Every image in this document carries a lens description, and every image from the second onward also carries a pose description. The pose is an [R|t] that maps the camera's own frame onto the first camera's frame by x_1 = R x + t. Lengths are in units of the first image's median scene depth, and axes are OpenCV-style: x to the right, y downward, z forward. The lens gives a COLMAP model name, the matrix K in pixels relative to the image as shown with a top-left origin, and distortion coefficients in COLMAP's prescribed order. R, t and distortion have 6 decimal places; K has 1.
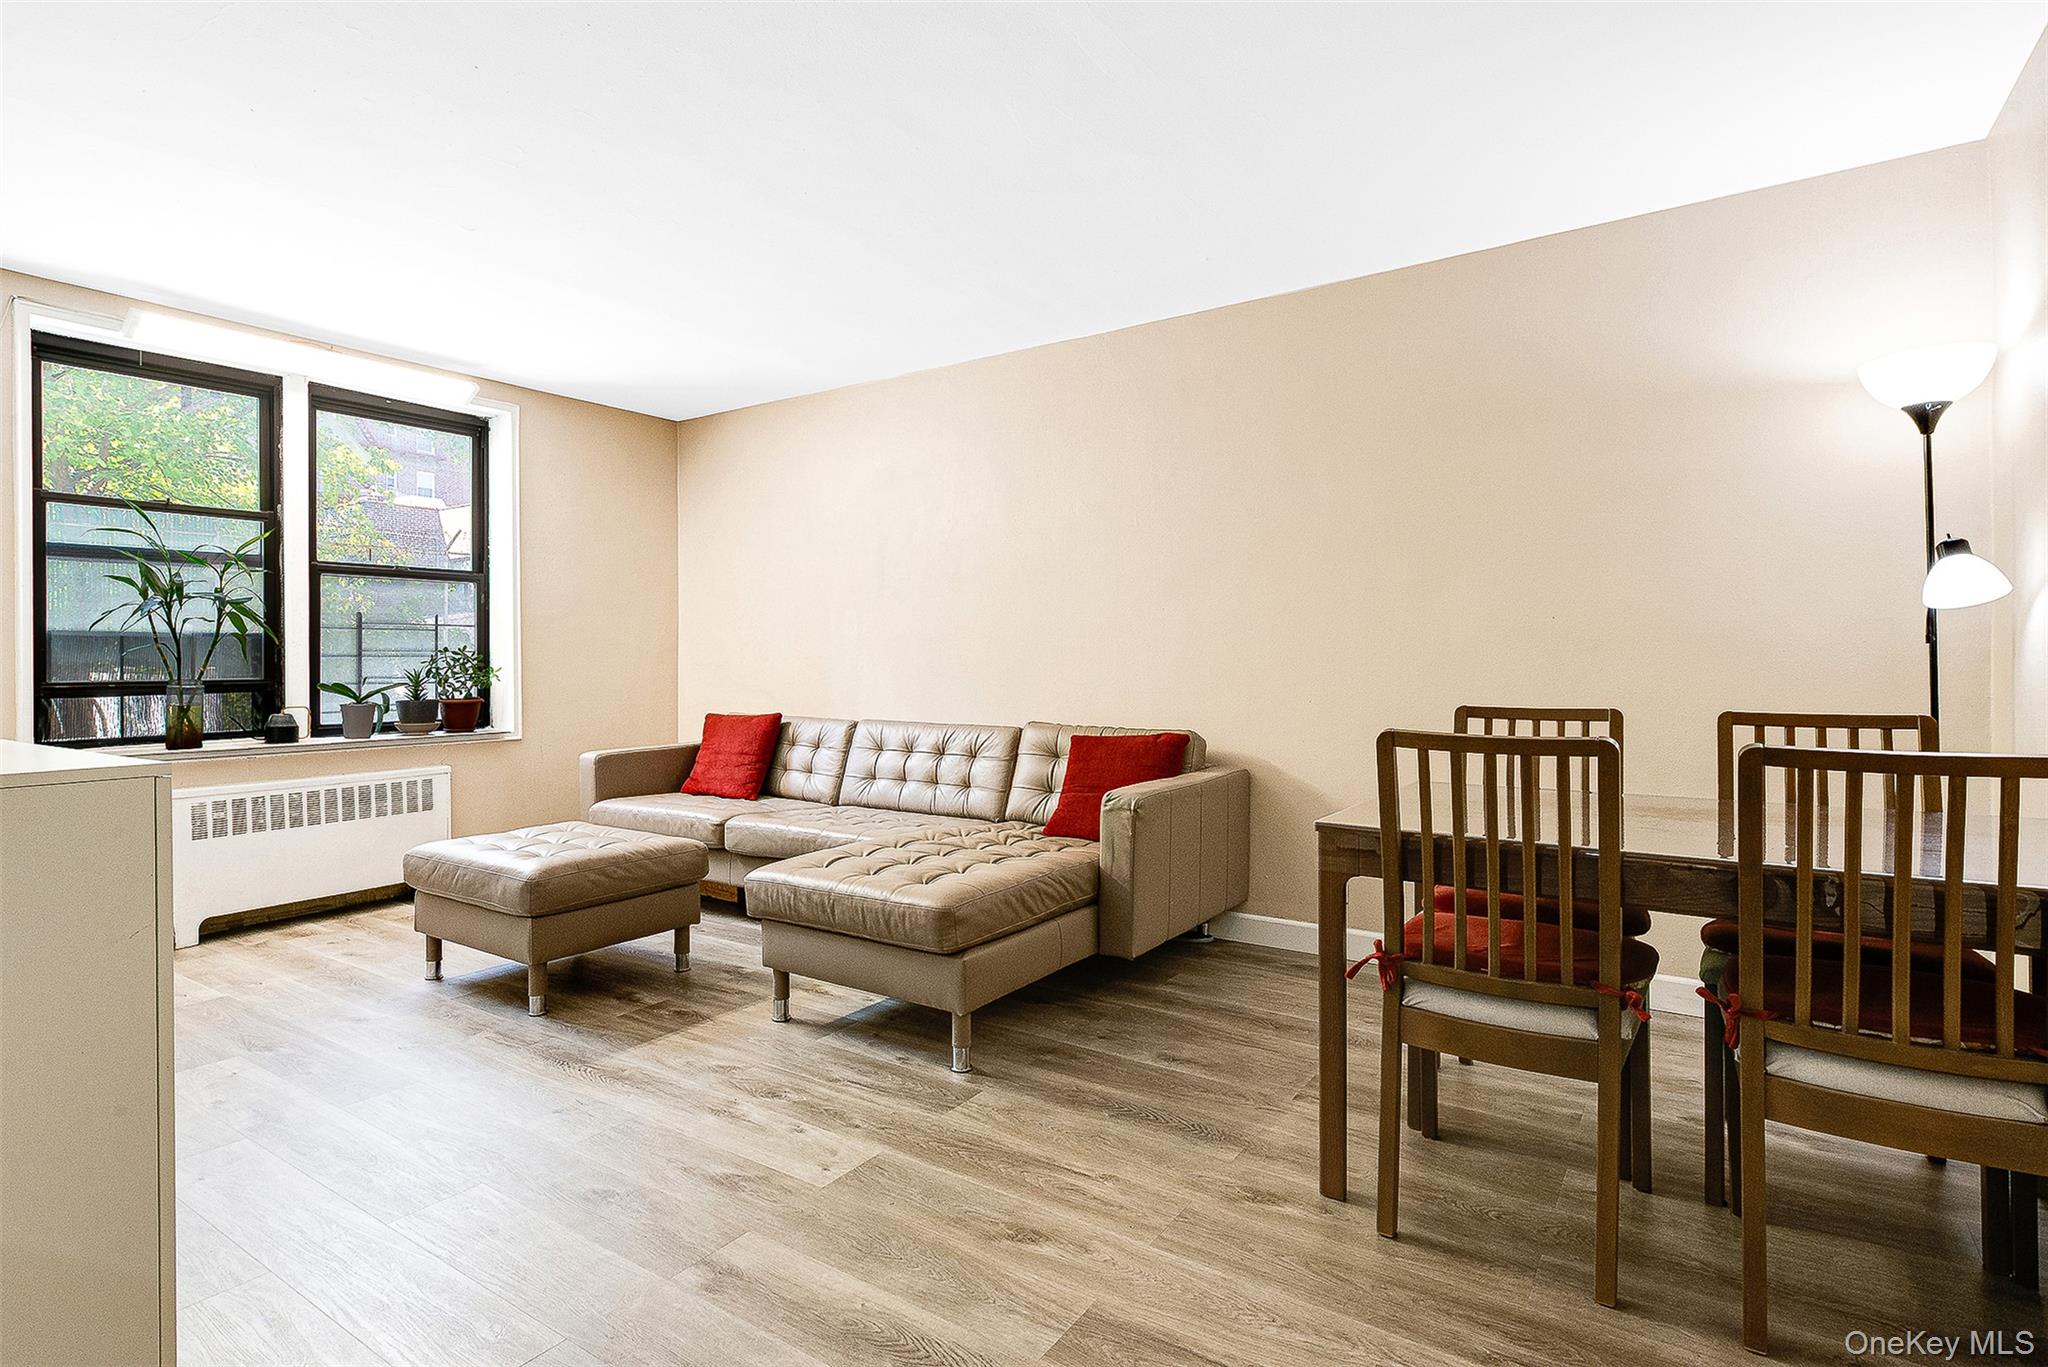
lens RADIAL K [[984.8, 0, 1048.4], [0, 984.8, 679.8], [0, 0, 1]] dist [0.020219, -0.008696]
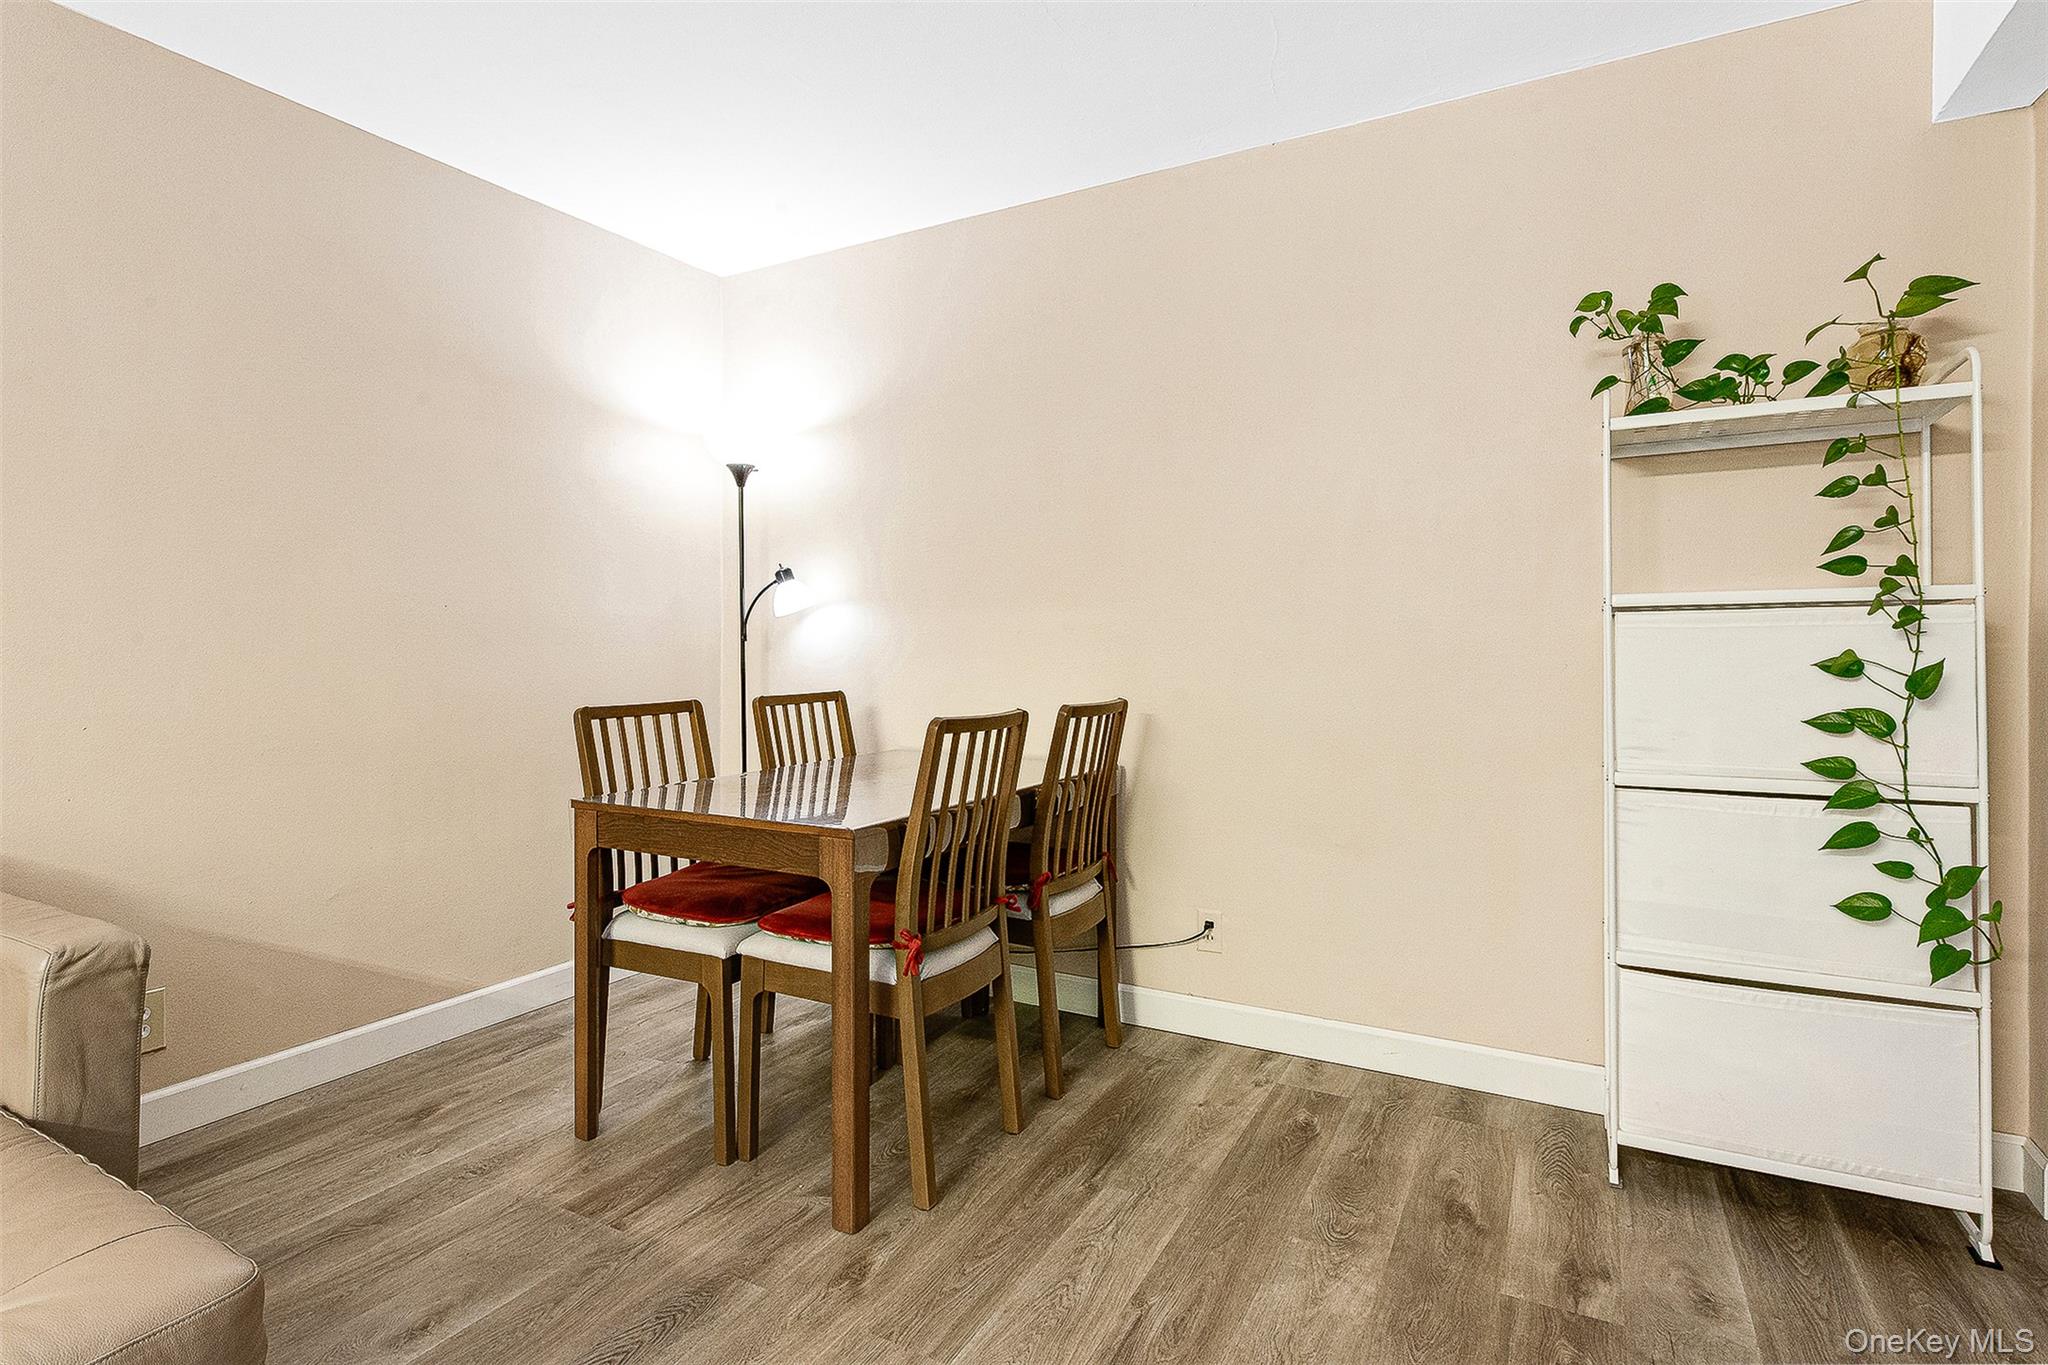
lens RADIAL K [[984.8, 0, 1048.4], [0, 984.8, 678.8], [0, 0, 1]] dist [0.020219, -0.008696]
pose [[-0.065594, -0.026974, 0.997482, -0.517031], [0.024397, 0.999292, 0.028627, -0.014635], [-0.997548, 0.026213, -0.064889, 0.698310]]
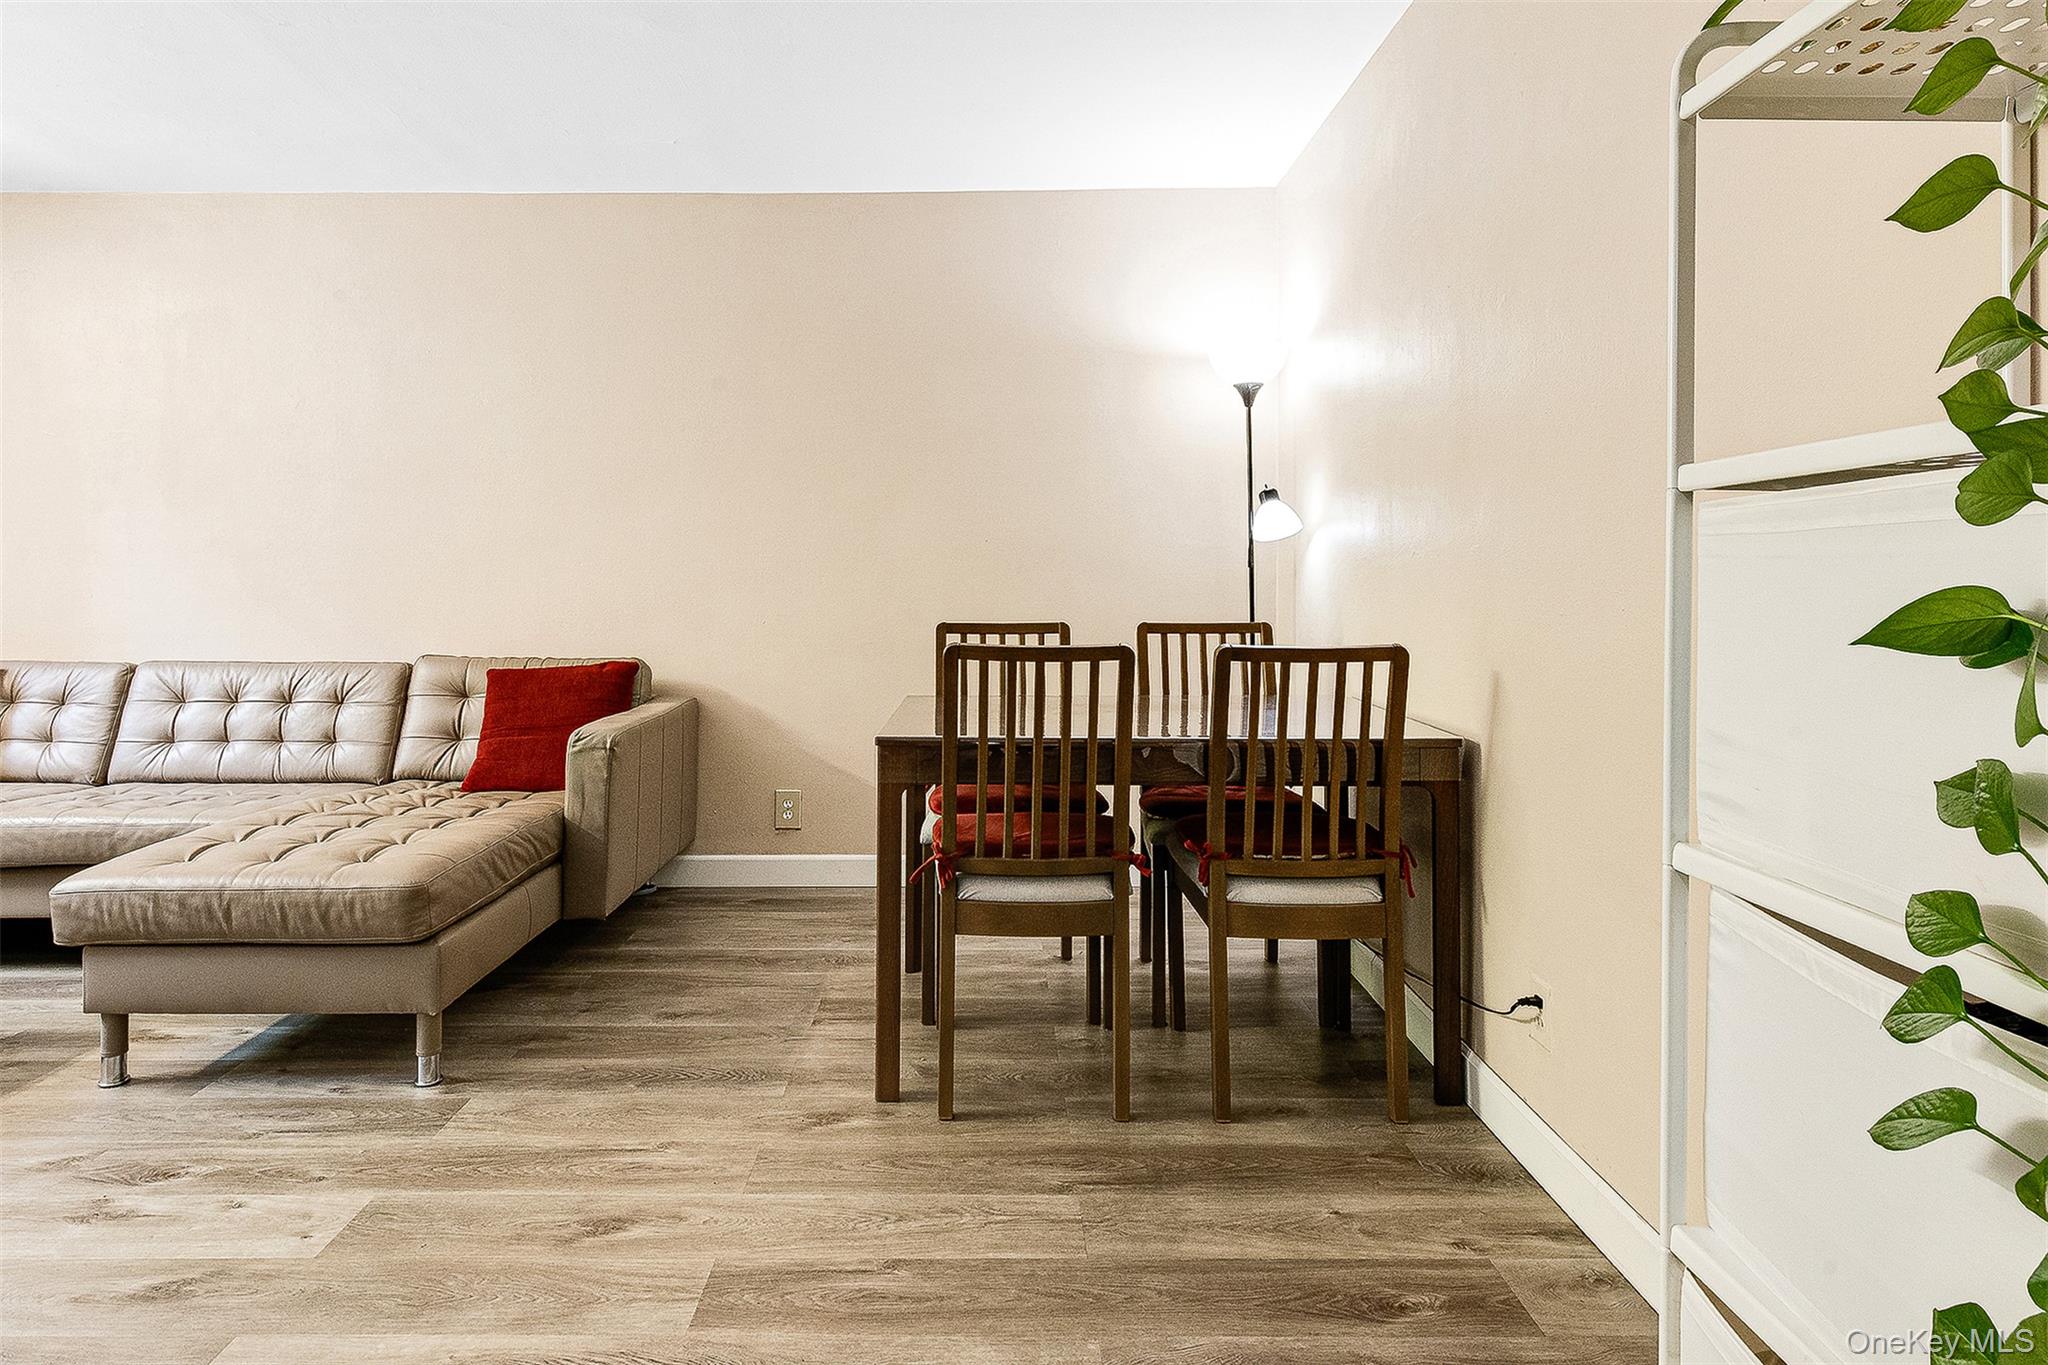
lens RADIAL K [[1096.5, 0, 983.1], [0, 1096.5, 591.7], [0, 0, 1]] dist [0.022133, -0.010494]
pose [[0.838412, -0.004907, 0.545015, -0.202161], [0.009668, 0.999936, -0.005870, 0.000186], [-0.544951, 0.010190, 0.838406, -0.015984]]
